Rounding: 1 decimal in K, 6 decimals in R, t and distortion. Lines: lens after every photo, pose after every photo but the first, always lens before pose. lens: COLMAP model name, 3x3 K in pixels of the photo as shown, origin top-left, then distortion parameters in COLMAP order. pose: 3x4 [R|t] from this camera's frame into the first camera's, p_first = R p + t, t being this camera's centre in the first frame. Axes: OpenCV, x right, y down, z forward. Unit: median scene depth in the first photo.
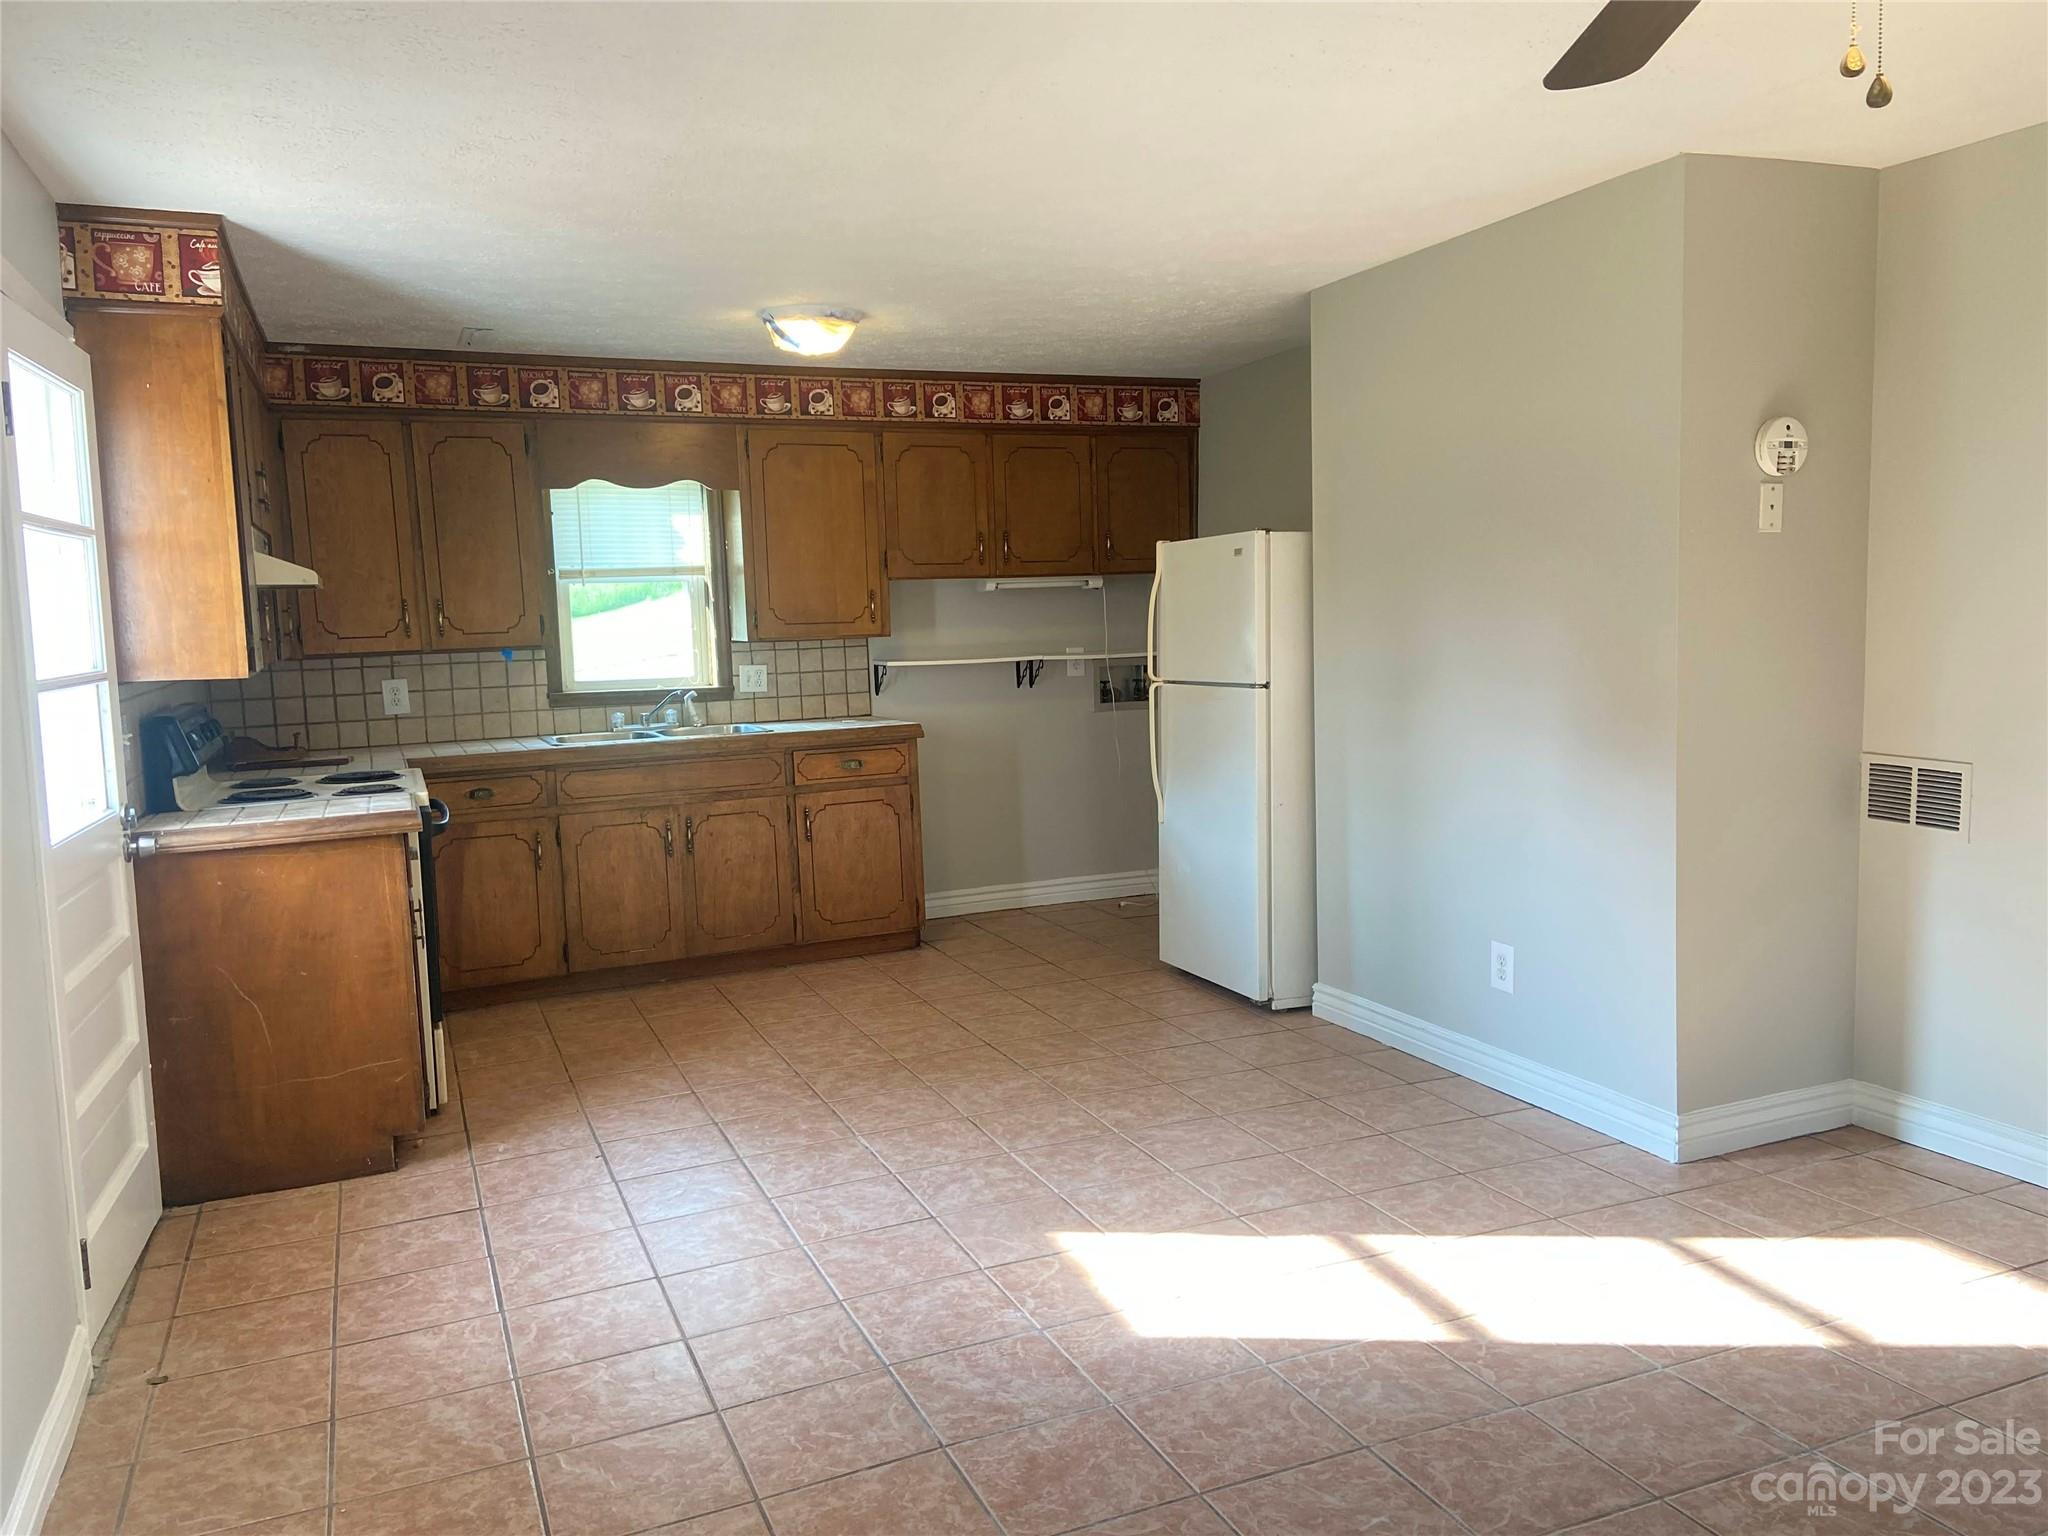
lens RADIAL K [[1519.7, 0, 1024.0], [0, 1519.7, 768.0], [0, 0, 1]] dist [-0.080743, -0.004992]
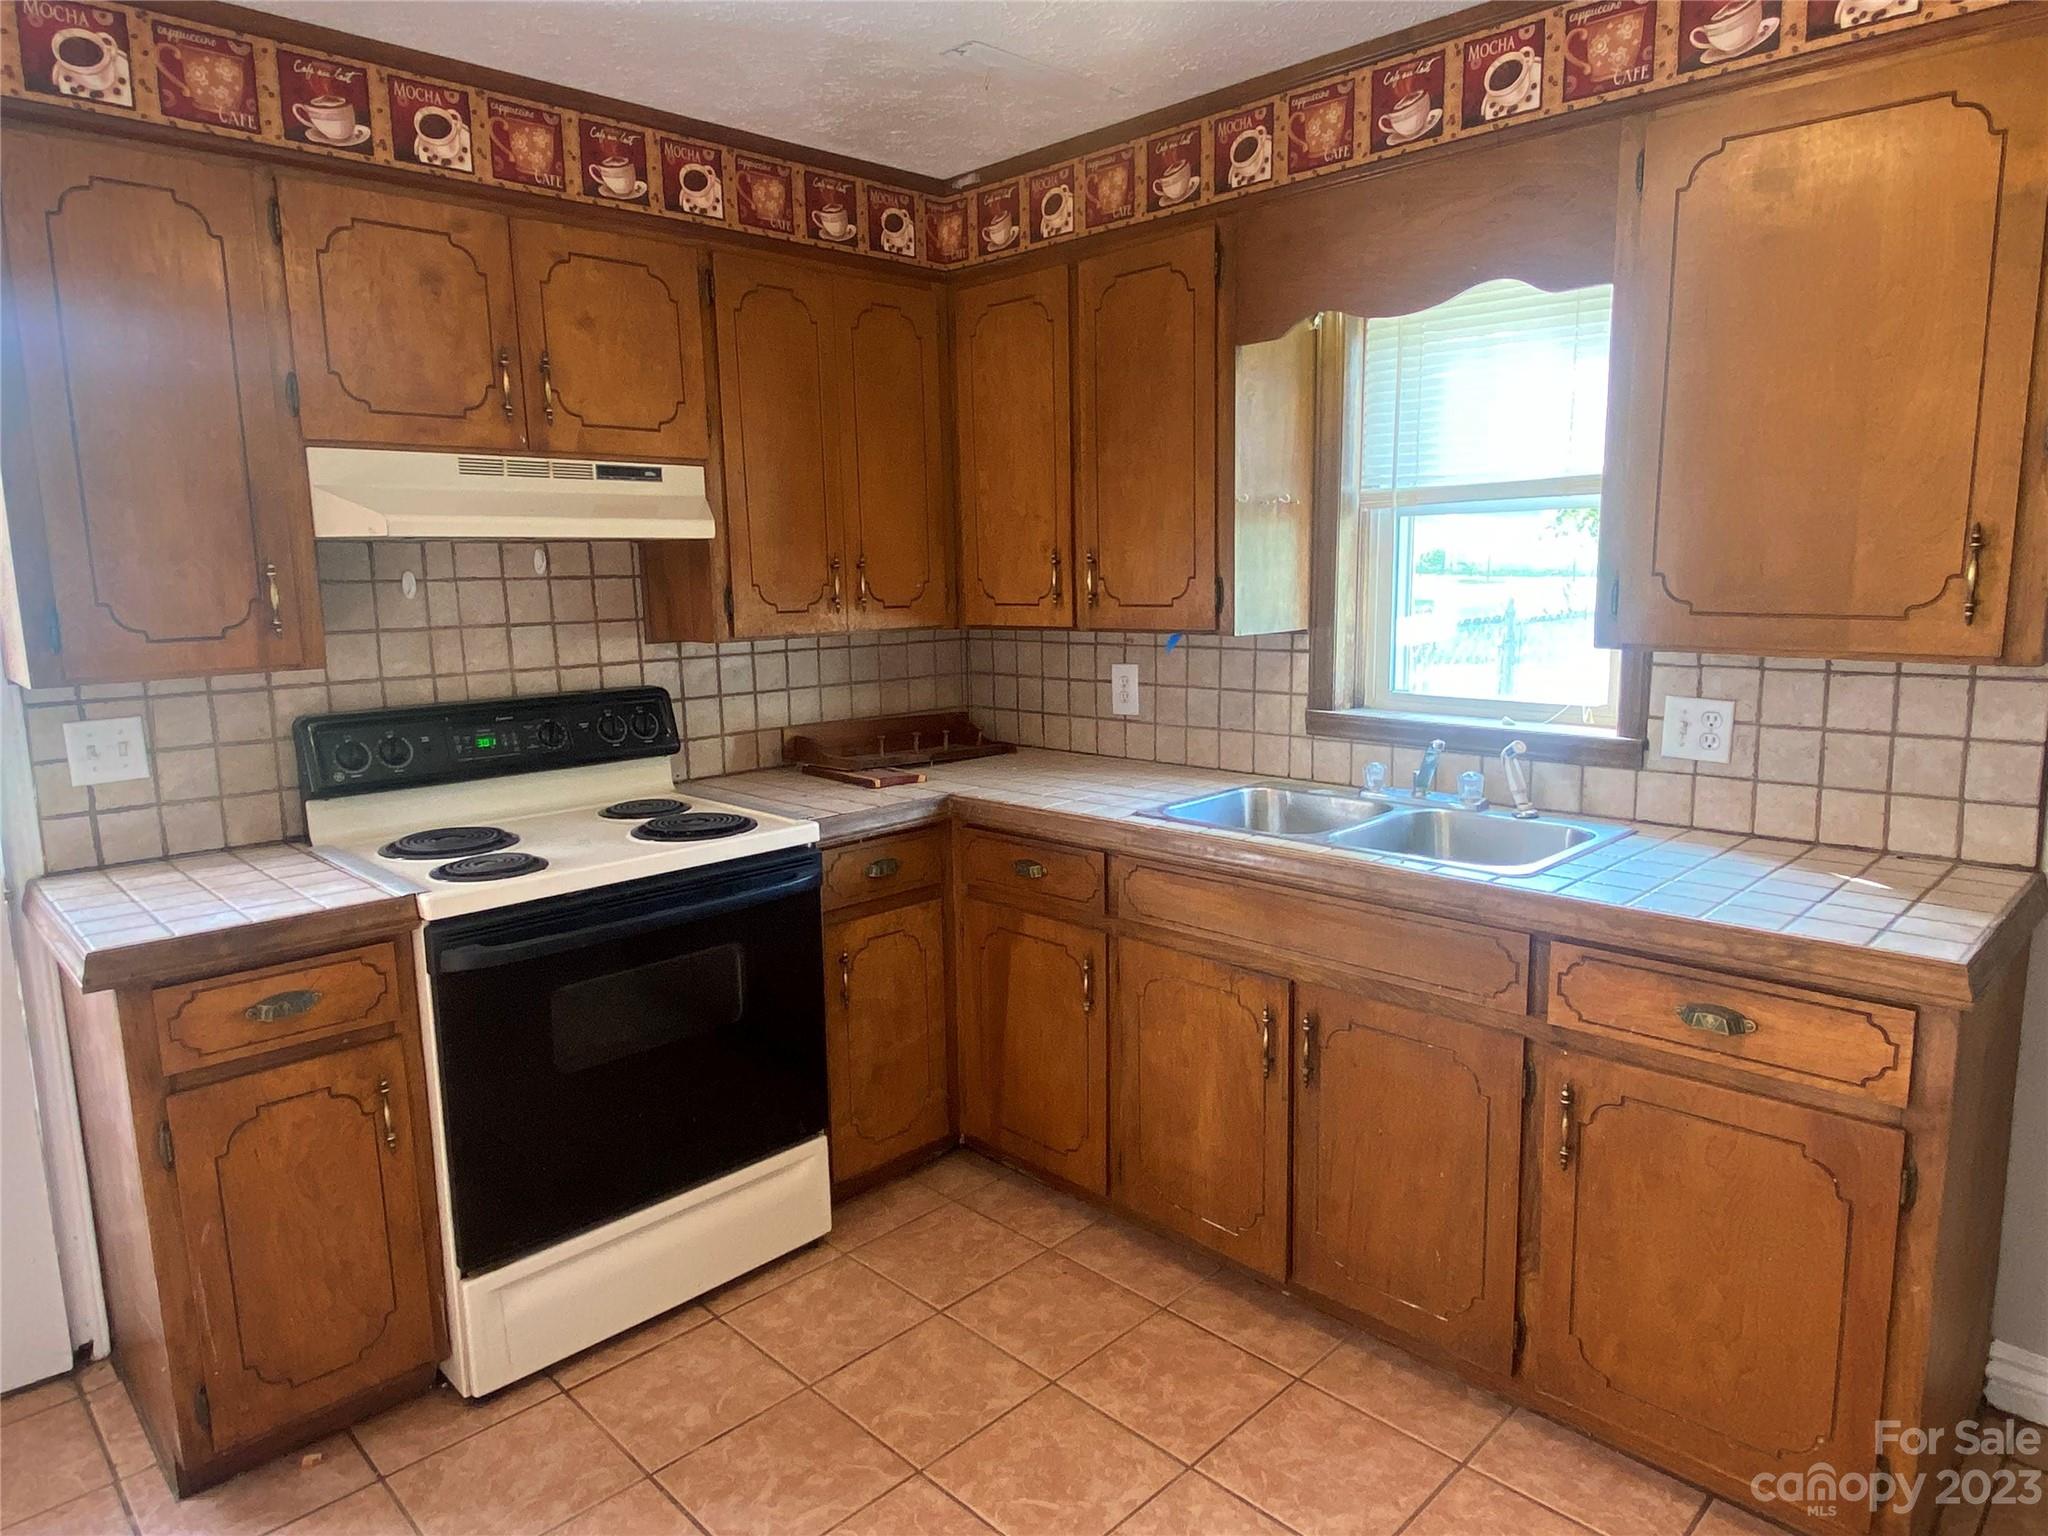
lens RADIAL K [[1217.4, 0, 1024.0], [0, 1217.4, 768.0], [0, 0, 1]] dist [0.022903, -0.000213]
pose [[0.376622, 0.168079, -0.910992, 0.081612], [-0.092139, 0.985323, 0.143701, -0.089489], [0.921774, 0.029817, 0.386581, 0.751788]]
